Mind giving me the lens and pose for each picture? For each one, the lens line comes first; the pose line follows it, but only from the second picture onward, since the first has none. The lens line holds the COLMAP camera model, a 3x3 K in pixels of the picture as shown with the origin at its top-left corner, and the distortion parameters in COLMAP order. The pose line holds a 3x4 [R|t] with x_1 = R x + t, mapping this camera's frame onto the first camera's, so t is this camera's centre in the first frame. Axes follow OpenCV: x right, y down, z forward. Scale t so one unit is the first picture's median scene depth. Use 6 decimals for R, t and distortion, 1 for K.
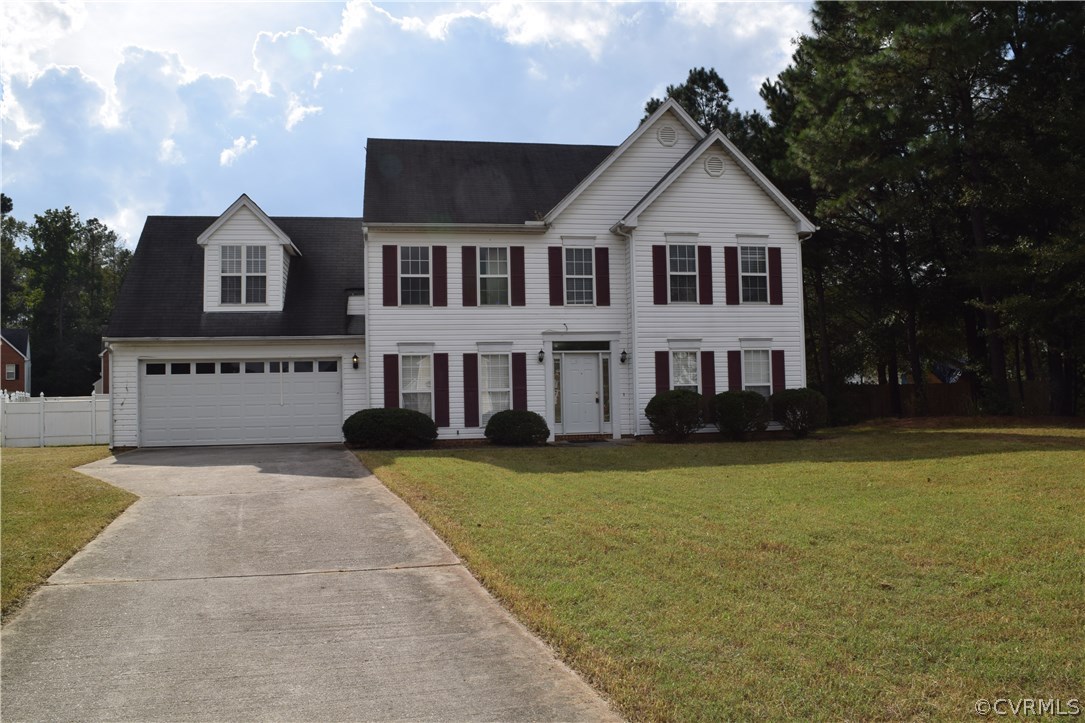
lens RADIAL K [[841.9, 0, 540.2], [0, 841.9, 358.3], [0, 0, 1]] dist [-0.083459, 0.001306]
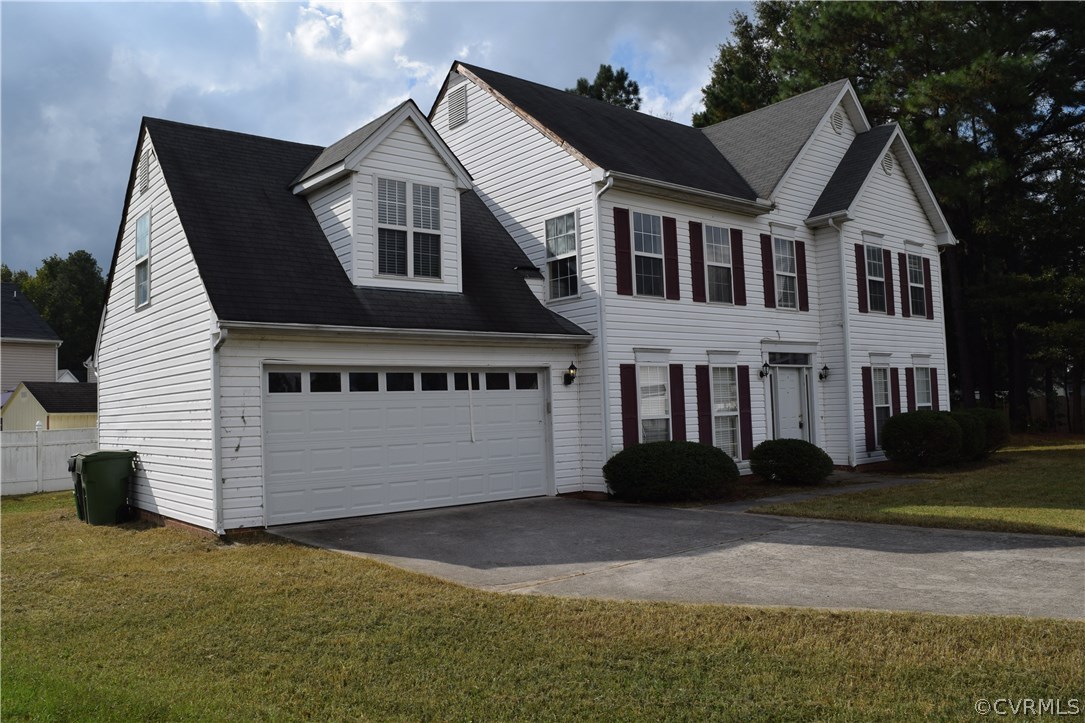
lens RADIAL K [[841.9, 0, 540.2], [0, 841.9, 358.3], [0, 0, 1]] dist [-0.083459, 0.001306]
pose [[0.876471, 0.022345, 0.480936, -0.563812], [-0.007969, 0.999459, -0.031912, 0.012899], [-0.481389, 0.024137, 0.876175, 0.414490]]
